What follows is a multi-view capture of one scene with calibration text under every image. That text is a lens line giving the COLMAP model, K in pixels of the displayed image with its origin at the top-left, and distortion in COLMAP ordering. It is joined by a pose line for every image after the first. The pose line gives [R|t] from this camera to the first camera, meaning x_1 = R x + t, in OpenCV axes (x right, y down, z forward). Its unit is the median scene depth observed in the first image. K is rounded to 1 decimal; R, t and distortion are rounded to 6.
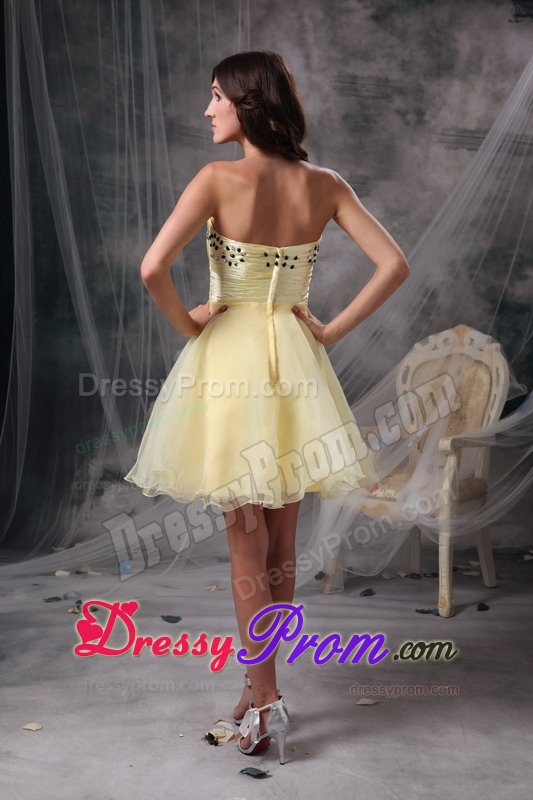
lens RADIAL K [[1228.7, 0, 267.6], [0, 1228.7, 399.0], [0, 0, 1]] dist [0.108880, 0.000000]
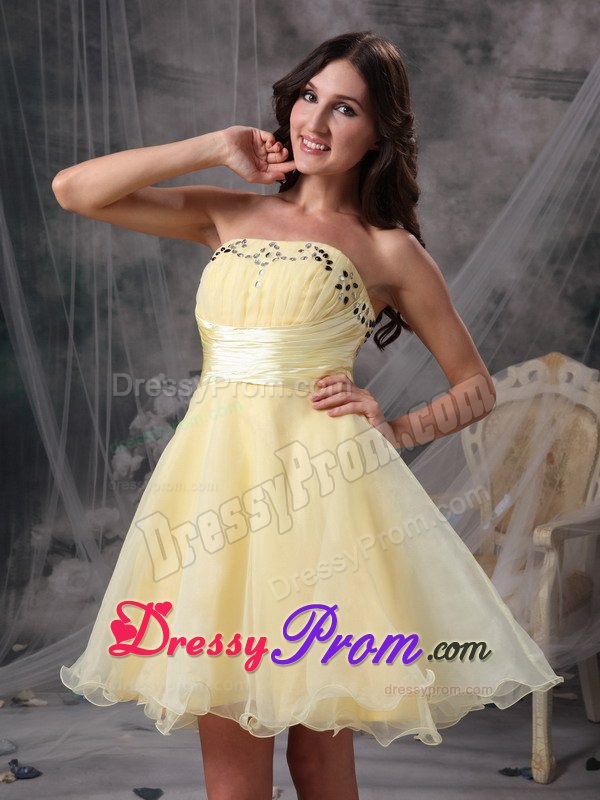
lens RADIAL K [[1378.6, 0, 289.3], [0, 1378.6, 395.3], [0, 0, 1]] dist [0.113725, 0.000000]
pose [[0.999471, -0.004069, 0.032269, -0.019226], [0.002820, 0.999248, 0.038663, -0.059464], [-0.032402, -0.038552, 0.998731, 0.182998]]
